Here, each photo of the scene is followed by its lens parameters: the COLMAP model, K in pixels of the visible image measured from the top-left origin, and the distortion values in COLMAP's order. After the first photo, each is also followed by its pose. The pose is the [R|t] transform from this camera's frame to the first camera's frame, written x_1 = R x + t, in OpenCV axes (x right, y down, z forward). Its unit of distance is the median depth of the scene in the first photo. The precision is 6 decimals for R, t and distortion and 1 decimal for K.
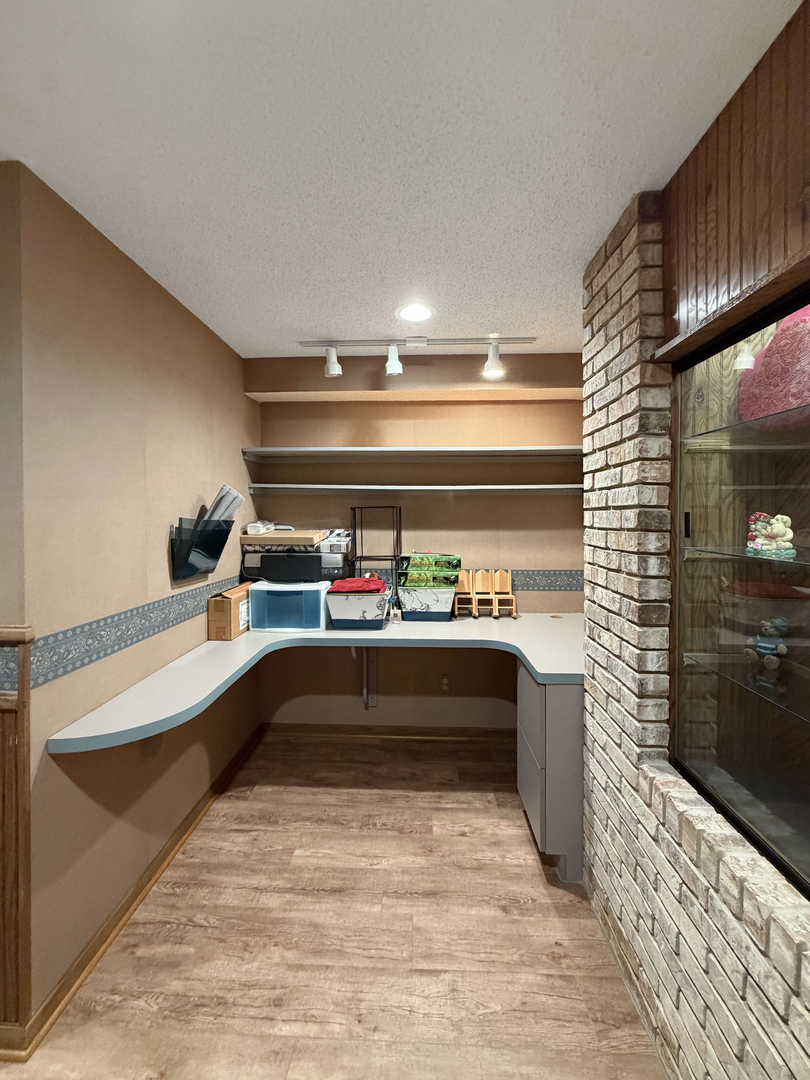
lens RADIAL K [[439.7, 0, 400.4], [0, 439.7, 519.6], [0, 0, 1]] dist [0.001925, 0.000071]
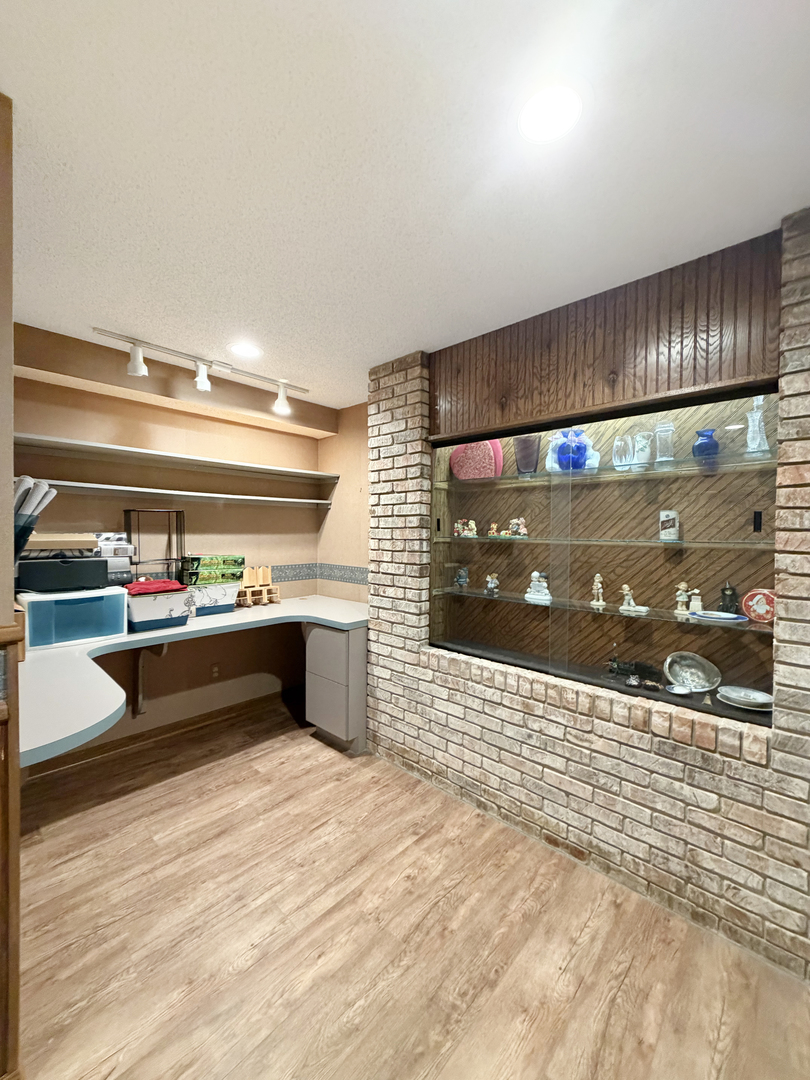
lens RADIAL K [[429.1, 0, 405.0], [0, 429.1, 540.0], [0, 0, 1]] dist [0.002129, 0.000229]
pose [[0.644317, -0.009639, 0.764698, -0.515710], [-0.000608, 0.999914, 0.013116, 0.030032], [-0.764759, -0.008916, 0.644255, -0.083629]]
